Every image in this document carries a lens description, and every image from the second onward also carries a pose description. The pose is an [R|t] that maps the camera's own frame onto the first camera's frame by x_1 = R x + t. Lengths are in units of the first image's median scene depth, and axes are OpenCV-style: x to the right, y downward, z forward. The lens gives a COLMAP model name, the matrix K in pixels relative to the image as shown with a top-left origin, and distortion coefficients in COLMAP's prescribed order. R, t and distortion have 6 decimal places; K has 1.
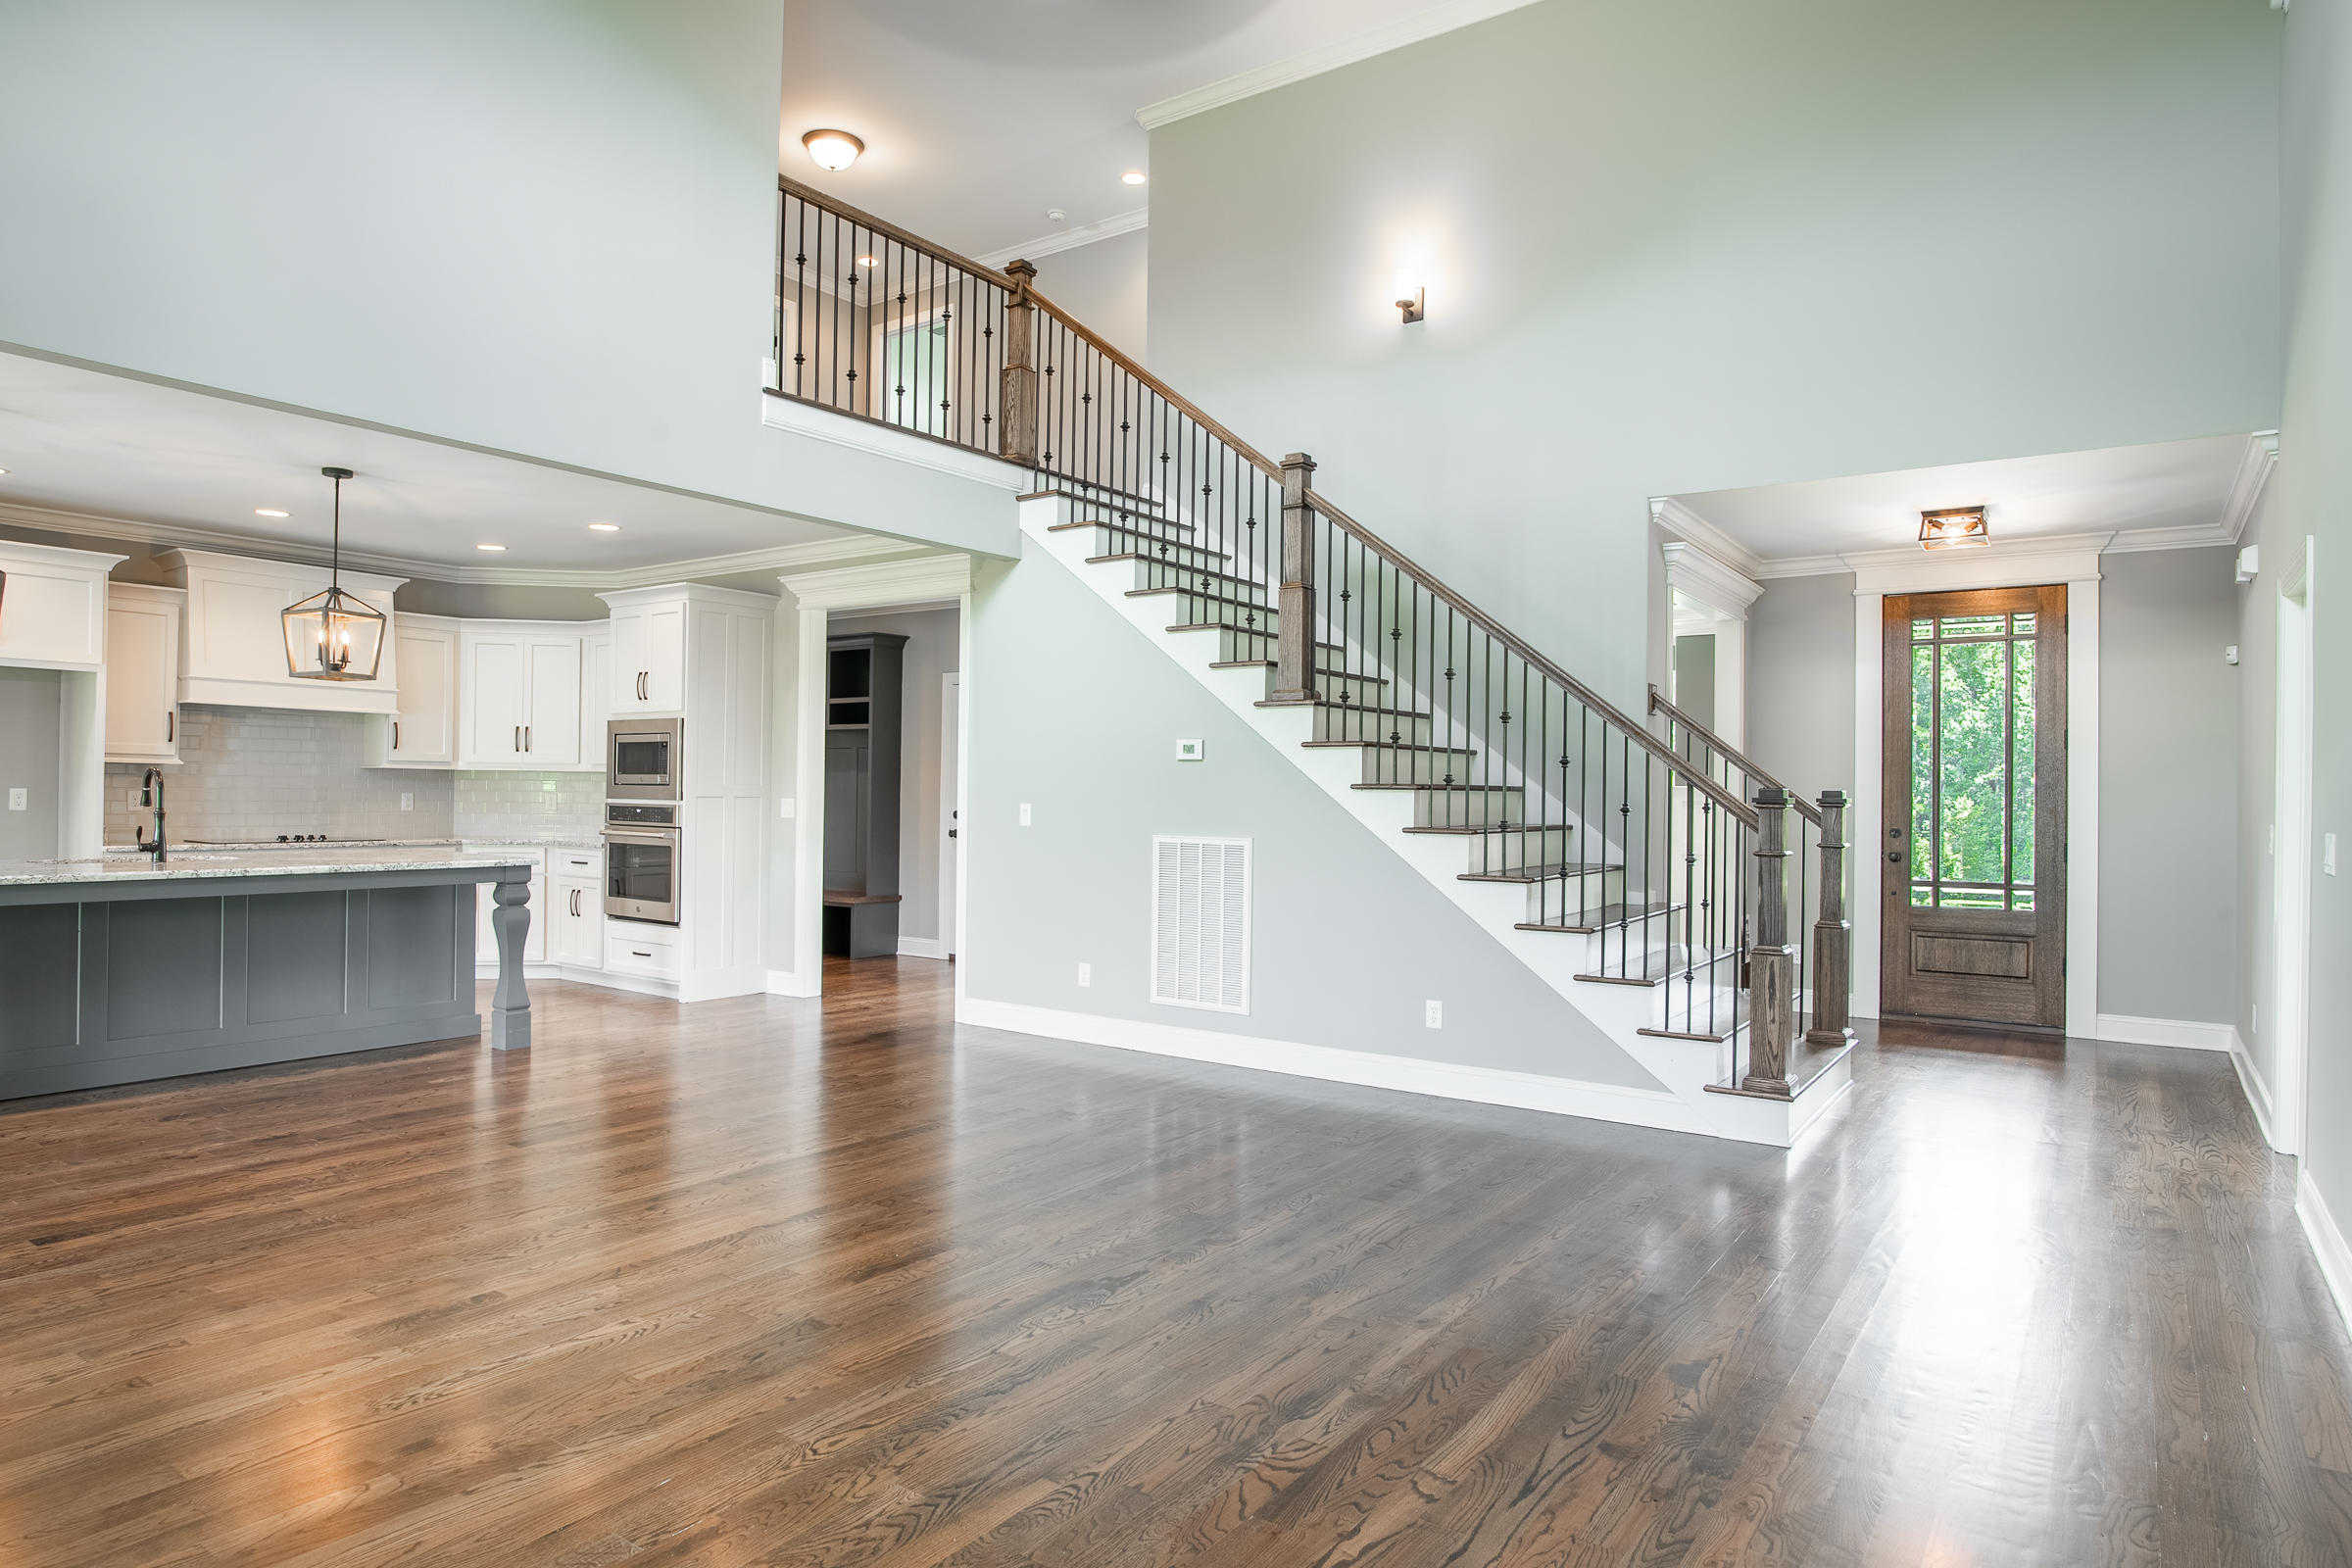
lens RADIAL K [[1356.5, 0, 1173.6], [0, 1356.5, 783.3], [0, 0, 1]] dist [-0.032686, 0.014701]
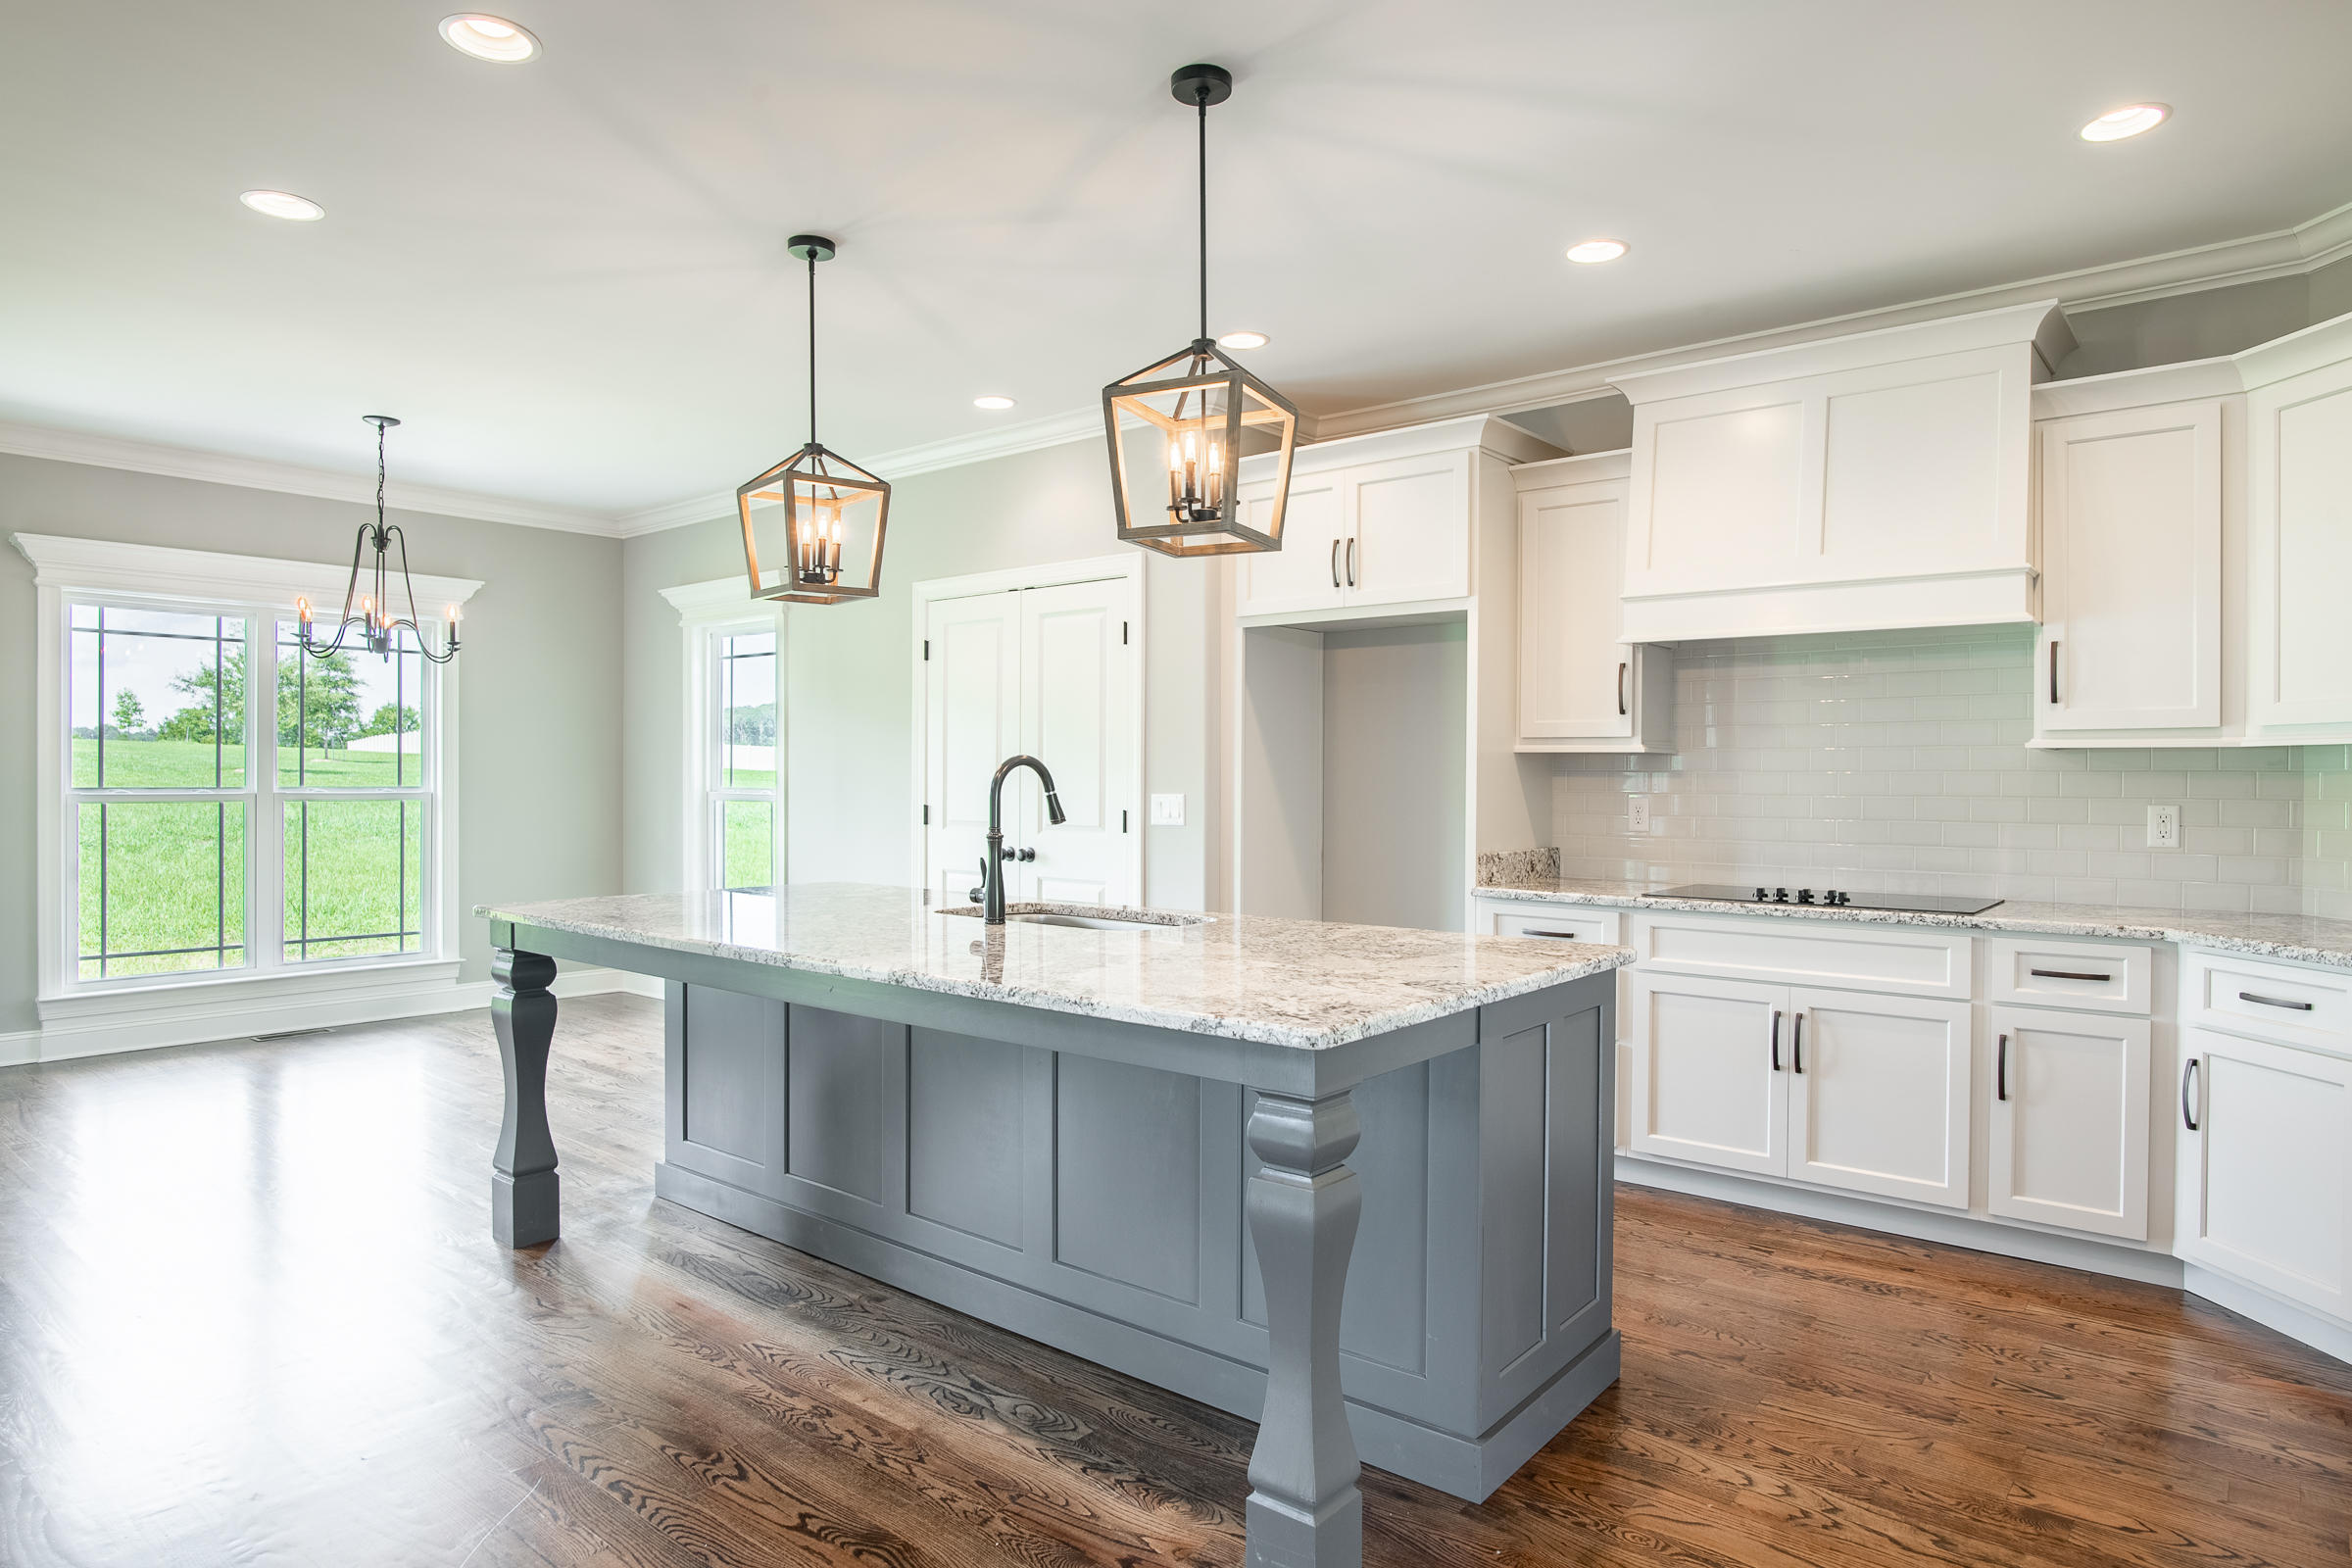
lens RADIAL K [[1356.5, 0, 1189.9], [0, 1356.5, 788.2], [0, 0, 1]] dist [-0.032686, 0.014701]
pose [[-0.064063, -0.004856, -0.997934, -0.174182], [0.001263, 0.999987, -0.004947, 0.004476], [0.997945, -0.001577, -0.064056, 0.980986]]
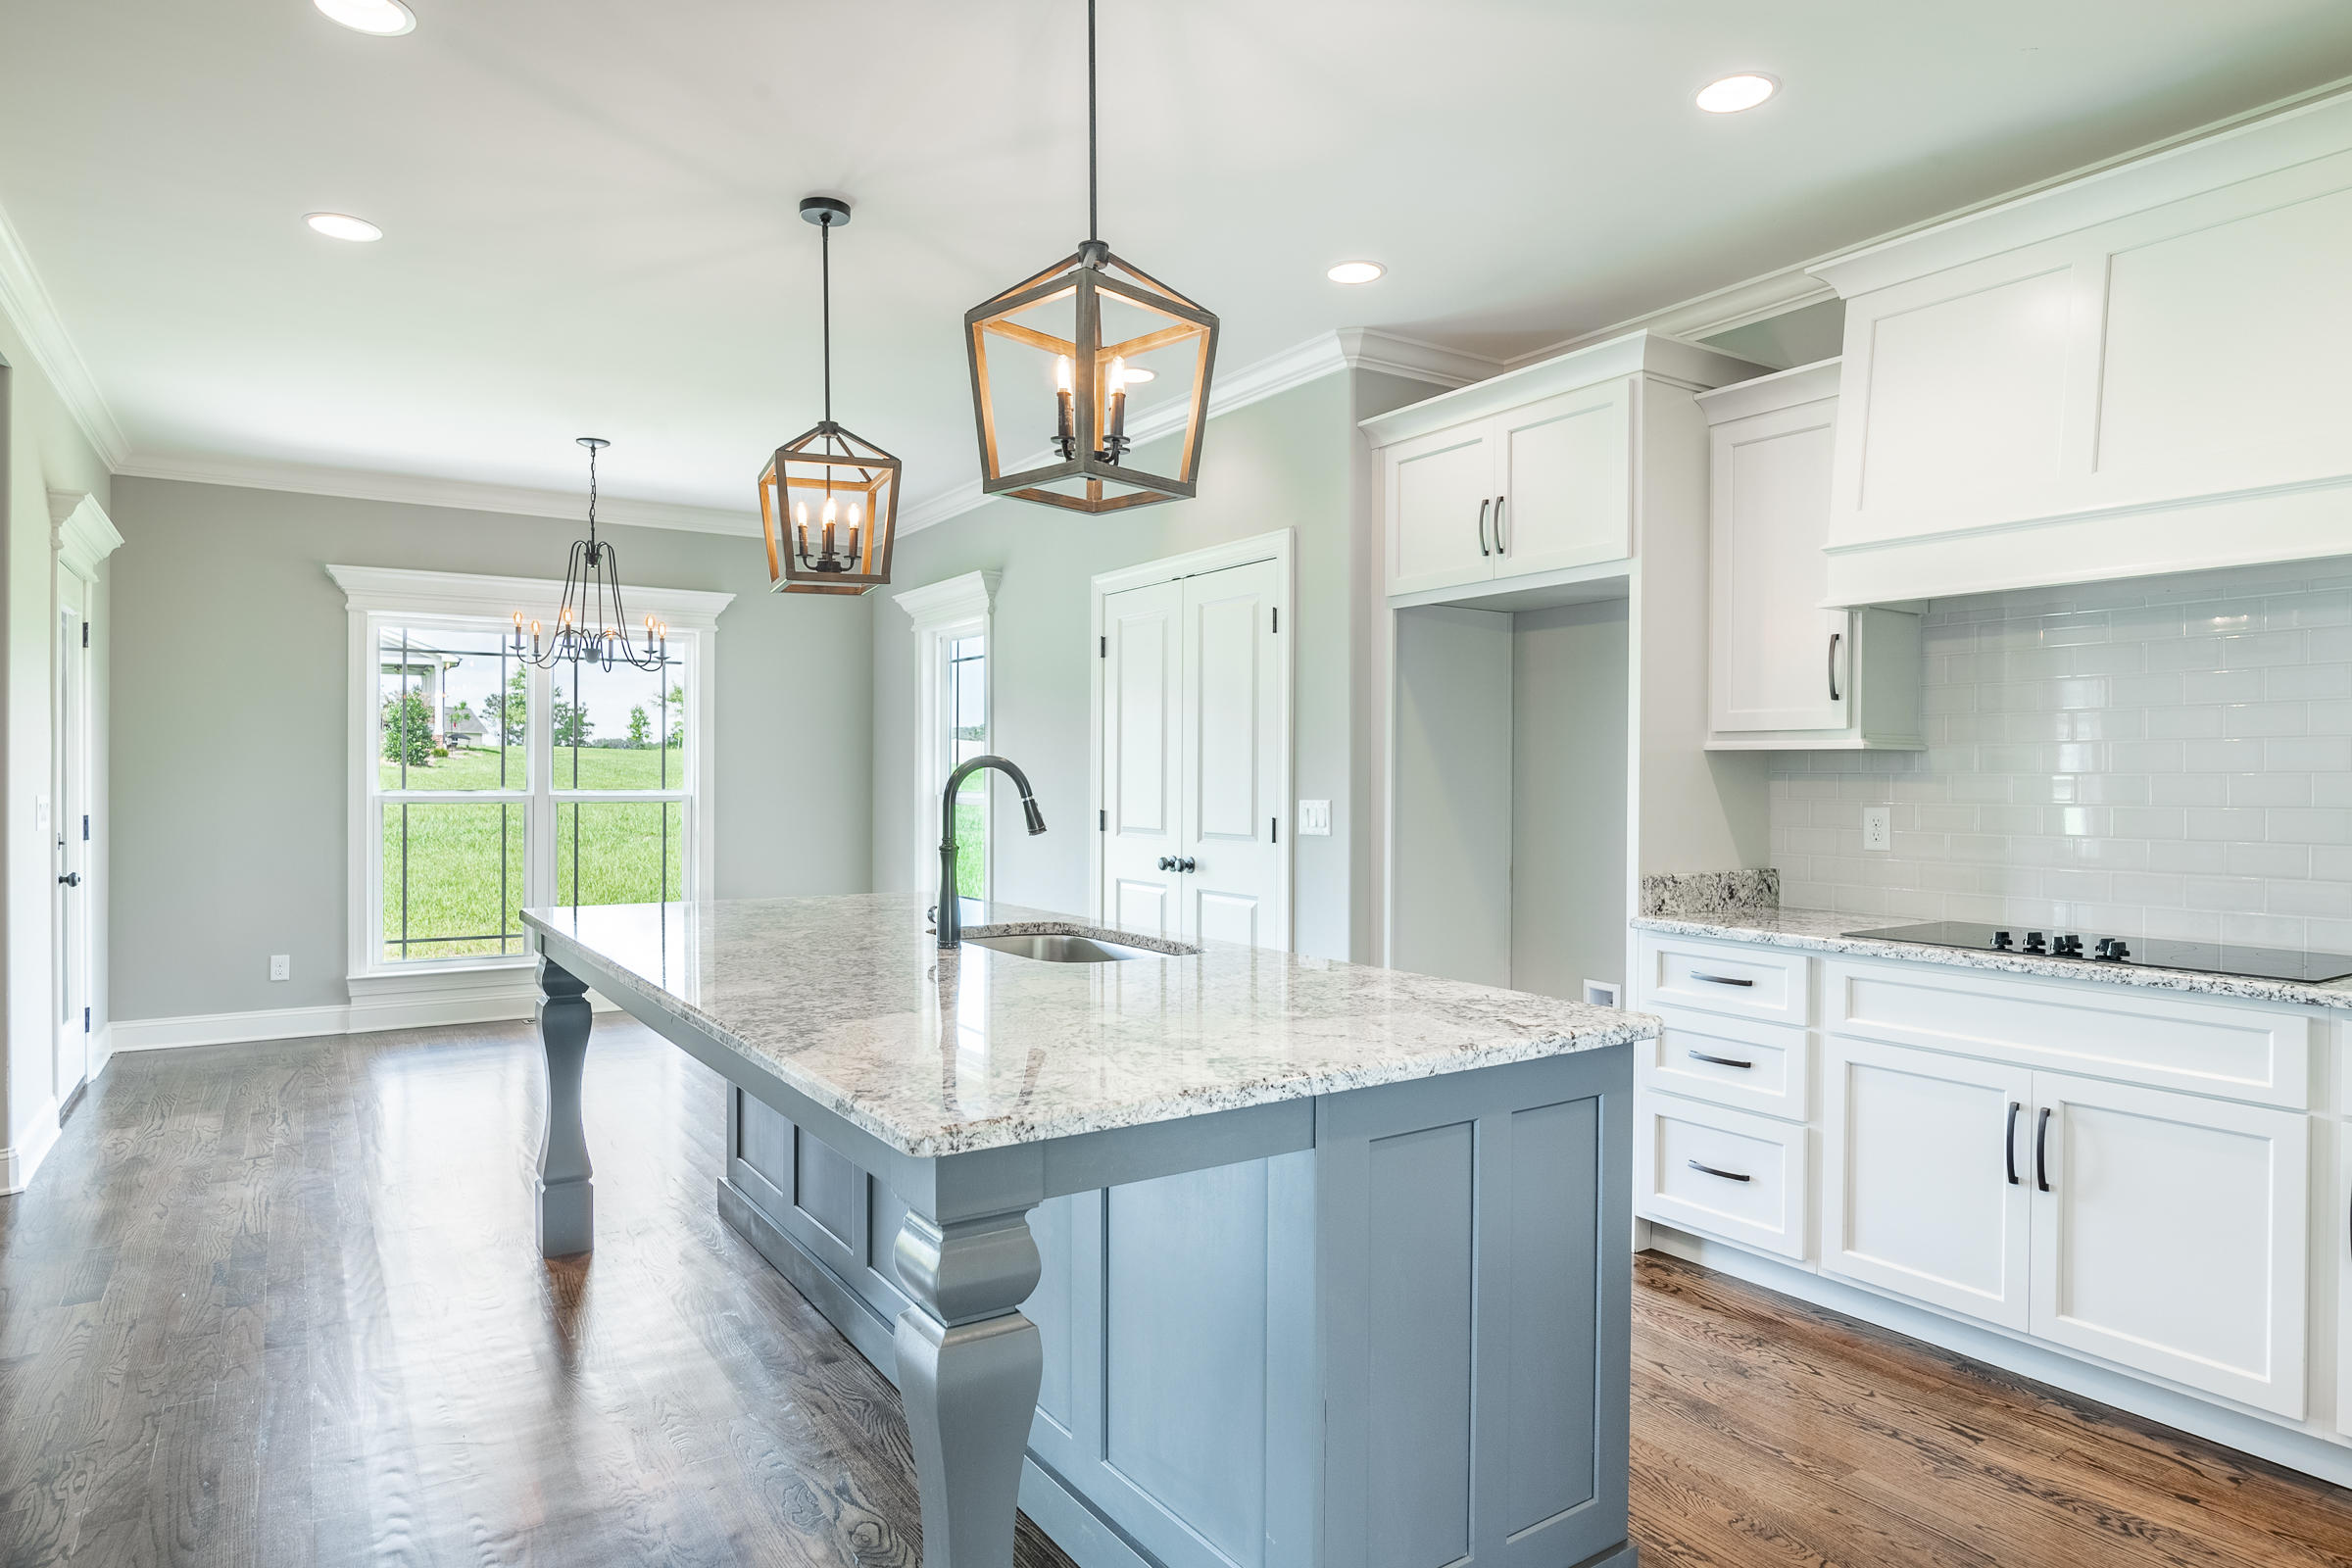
lens RADIAL K [[1356.5, 0, 1188.3], [0, 1356.5, 784.4], [0, 0, 1]] dist [-0.032686, 0.014701]
pose [[-0.353245, -0.011071, -0.935465, -0.286451], [-0.003091, 0.999938, -0.010666, 0.003608], [0.935526, -0.000876, -0.353257, 1.104110]]
